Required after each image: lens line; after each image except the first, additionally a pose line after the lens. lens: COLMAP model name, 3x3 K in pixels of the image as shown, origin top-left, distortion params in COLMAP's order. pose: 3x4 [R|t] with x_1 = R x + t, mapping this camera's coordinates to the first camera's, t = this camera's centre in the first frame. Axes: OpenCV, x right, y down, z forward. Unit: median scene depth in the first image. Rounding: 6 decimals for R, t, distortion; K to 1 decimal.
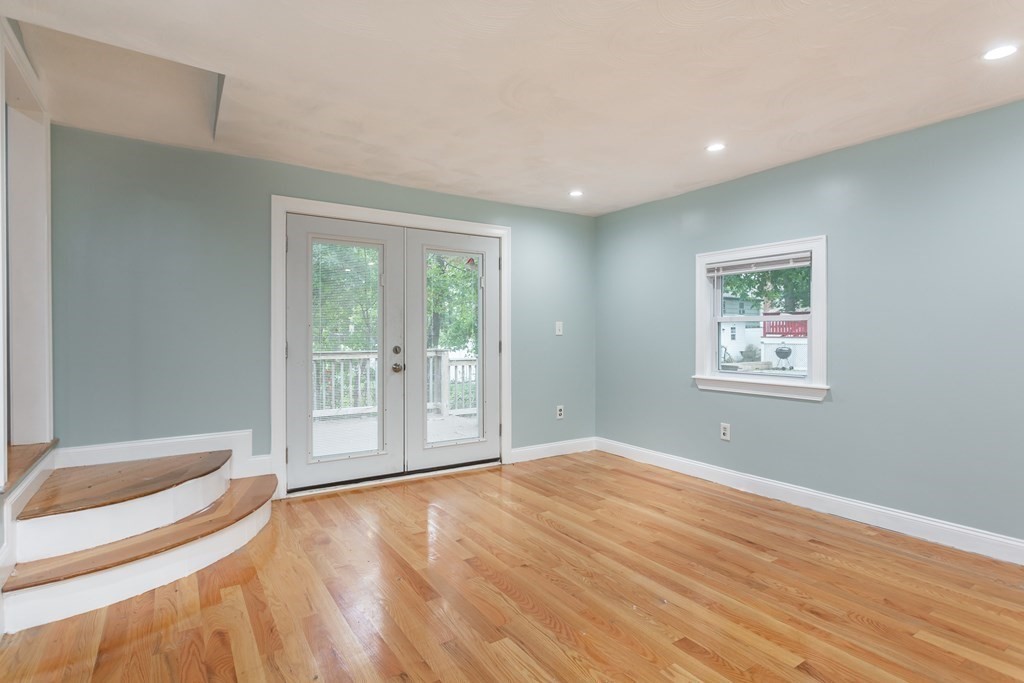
lens RADIAL K [[500.7, 0, 505.2], [0, 500.7, 341.5], [0, 0, 1]] dist [-0.003843, 0.001902]
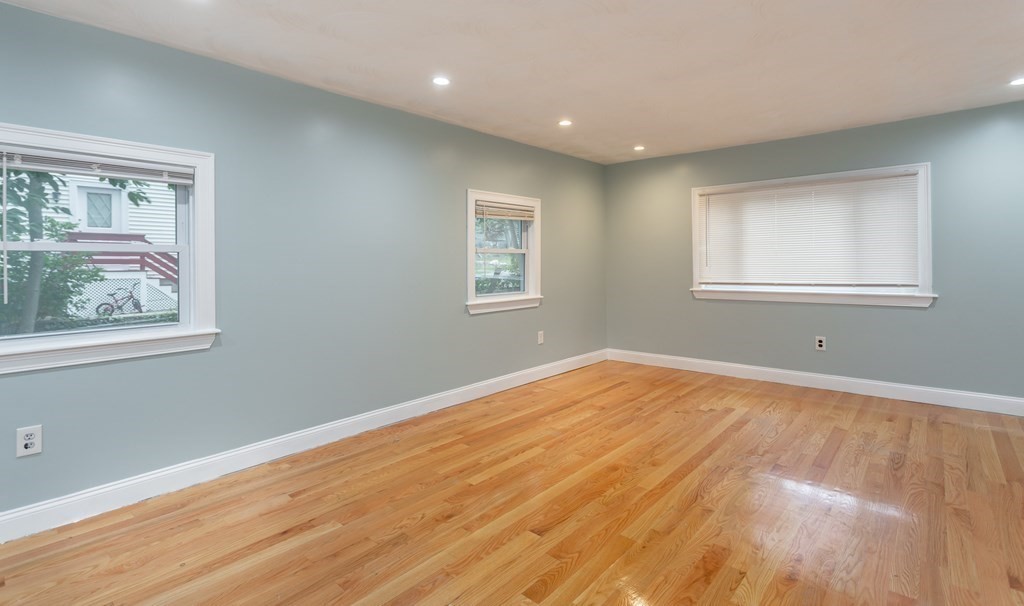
lens RADIAL K [[486.5, 0, 510.2], [0, 486.5, 264.8], [0, 0, 1]] dist [0.001692, 0.001187]
pose [[-0.265249, -0.002840, 0.964176, -0.262391], [0.023775, 0.999672, 0.009486, -0.015753], [-0.963887, 0.025440, -0.265095, 0.641261]]
